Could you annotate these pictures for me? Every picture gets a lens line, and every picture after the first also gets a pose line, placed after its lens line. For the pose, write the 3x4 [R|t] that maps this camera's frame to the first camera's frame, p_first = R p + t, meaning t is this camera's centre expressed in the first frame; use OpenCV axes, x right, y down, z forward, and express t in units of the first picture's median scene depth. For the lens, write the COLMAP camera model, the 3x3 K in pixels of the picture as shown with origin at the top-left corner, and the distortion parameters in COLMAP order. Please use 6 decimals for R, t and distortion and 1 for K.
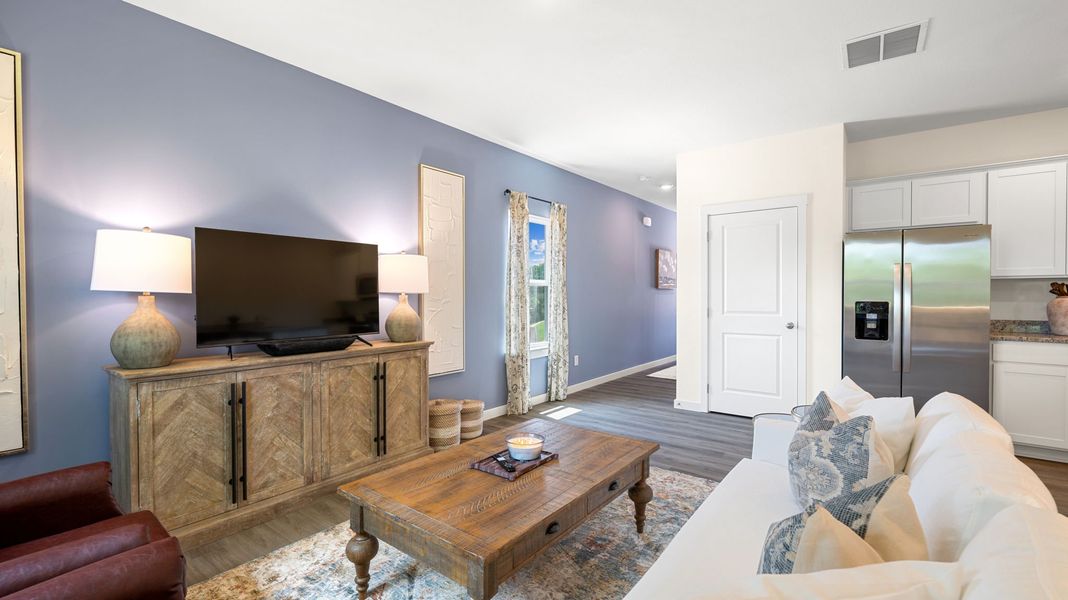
lens RADIAL K [[463.5, 0, 534.0], [0, 463.5, 300.0], [0, 0, 1]] dist [-0.020291, -0.000047]
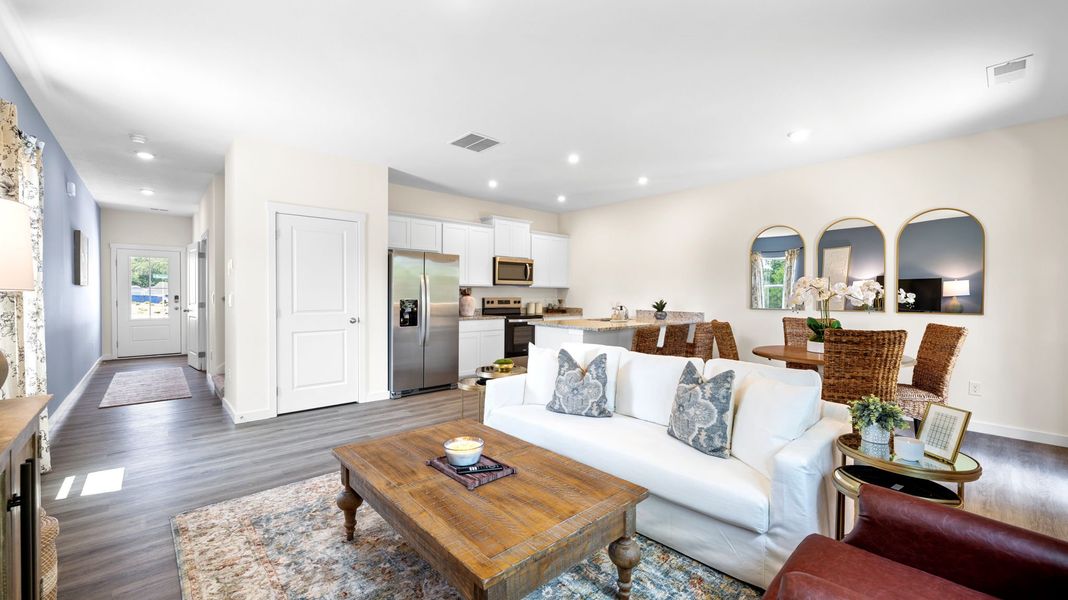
lens RADIAL K [[418.8, 0, 534.0], [0, 418.8, 300.0], [0, 0, 1]] dist [-0.001429, -0.000160]
pose [[0.176494, -0.012049, 0.984228, -0.454772], [0.009151, 0.999902, 0.010599, -0.005405], [-0.984259, 0.007136, 0.176587, 0.367300]]
